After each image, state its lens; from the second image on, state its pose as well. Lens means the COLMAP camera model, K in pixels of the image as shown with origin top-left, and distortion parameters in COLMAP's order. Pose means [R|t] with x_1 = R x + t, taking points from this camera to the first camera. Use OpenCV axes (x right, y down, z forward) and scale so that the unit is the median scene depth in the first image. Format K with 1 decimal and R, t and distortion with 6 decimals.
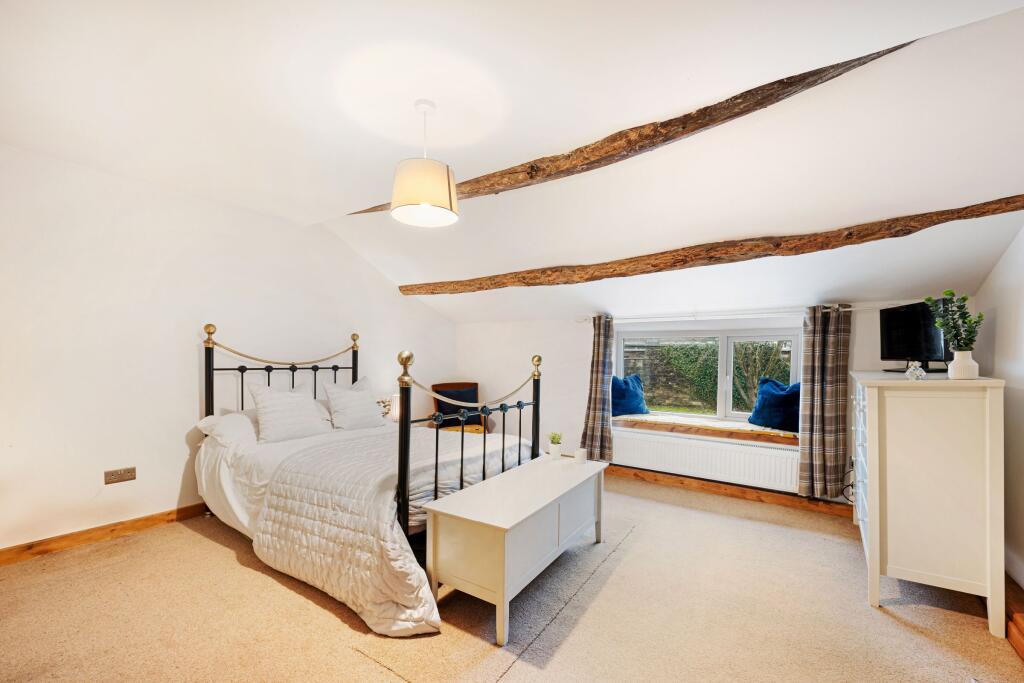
lens RADIAL K [[401.1, 0, 511.6], [0, 401.1, 360.2], [0, 0, 1]] dist [0.000460, 0.000012]
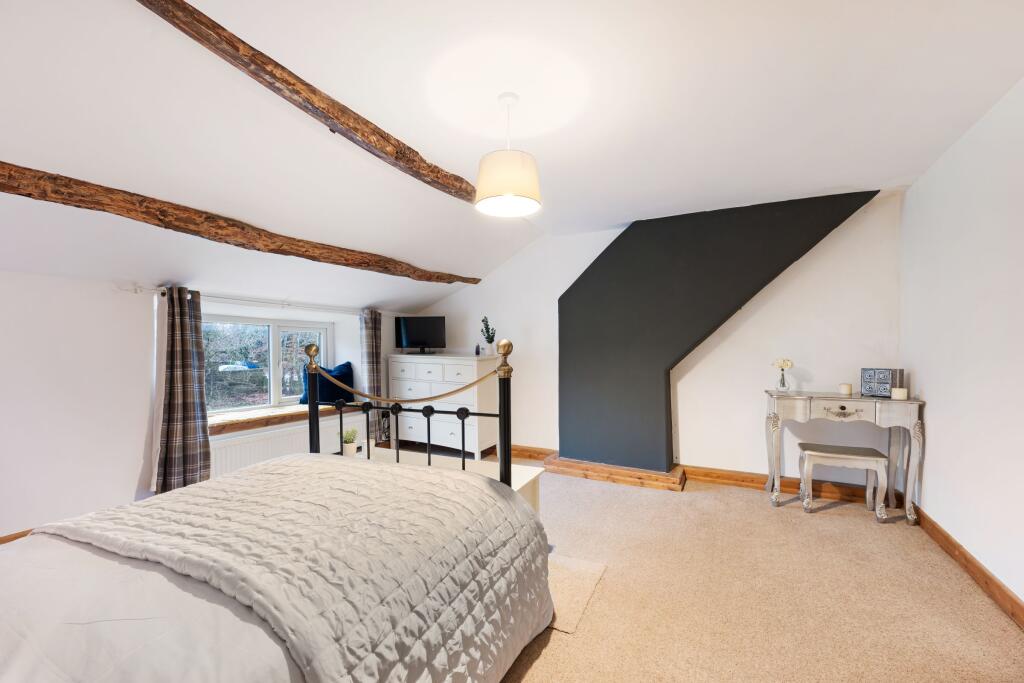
lens RADIAL K [[396.4, 0, 512.0], [0, 396.4, 341.5], [0, 0, 1]] dist [0.000120, 0.000012]
pose [[-0.084970, 0.009693, 0.996336, -0.655861], [0.006005, 0.999939, -0.009216, -0.005427], [-0.996365, 0.005200, -0.085023, 0.584432]]
